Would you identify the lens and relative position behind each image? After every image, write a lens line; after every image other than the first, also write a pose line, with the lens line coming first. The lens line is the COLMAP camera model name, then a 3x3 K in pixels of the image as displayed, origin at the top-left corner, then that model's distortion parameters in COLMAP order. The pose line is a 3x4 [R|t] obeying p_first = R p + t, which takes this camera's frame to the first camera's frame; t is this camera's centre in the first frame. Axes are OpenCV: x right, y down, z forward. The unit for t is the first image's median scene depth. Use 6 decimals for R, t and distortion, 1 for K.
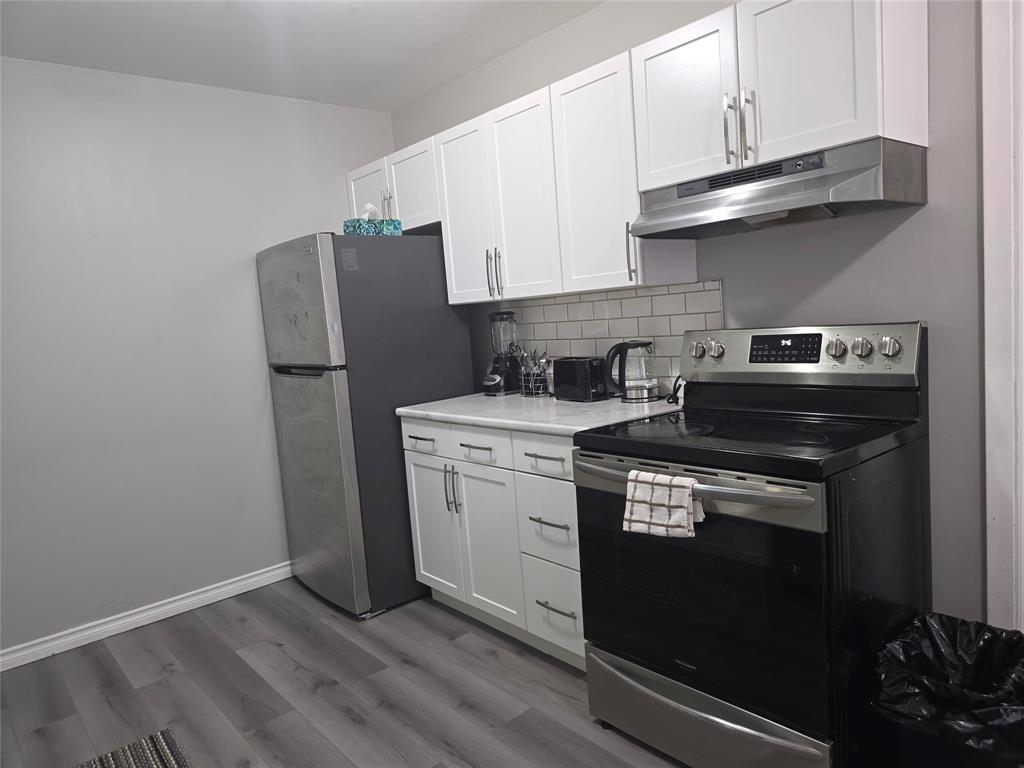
lens RADIAL K [[705.5, 0, 510.2], [0, 705.5, 389.5], [0, 0, 1]] dist [0.032305, -0.023981]
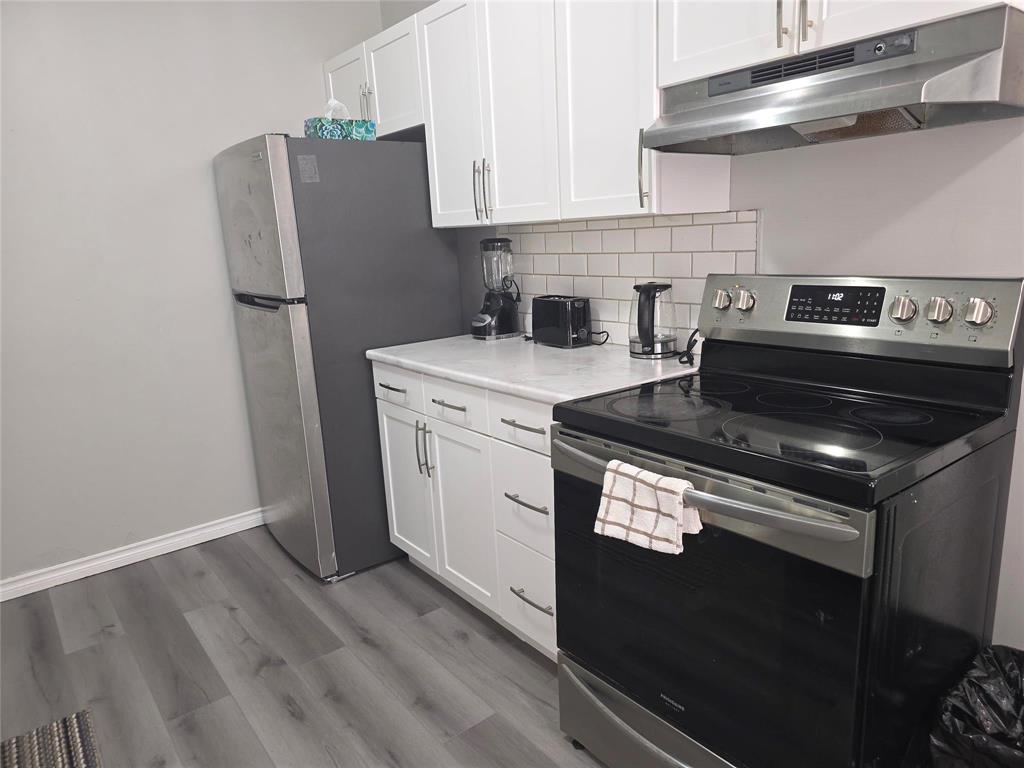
lens RADIAL K [[705.5, 0, 516.1], [0, 705.5, 402.2], [0, 0, 1]] dist [0.032305, -0.023981]
pose [[0.998593, 0.040872, -0.033788, 0.062421], [-0.036199, 0.990994, 0.128921, -0.033801], [0.038753, -0.127516, 0.991079, 0.177967]]
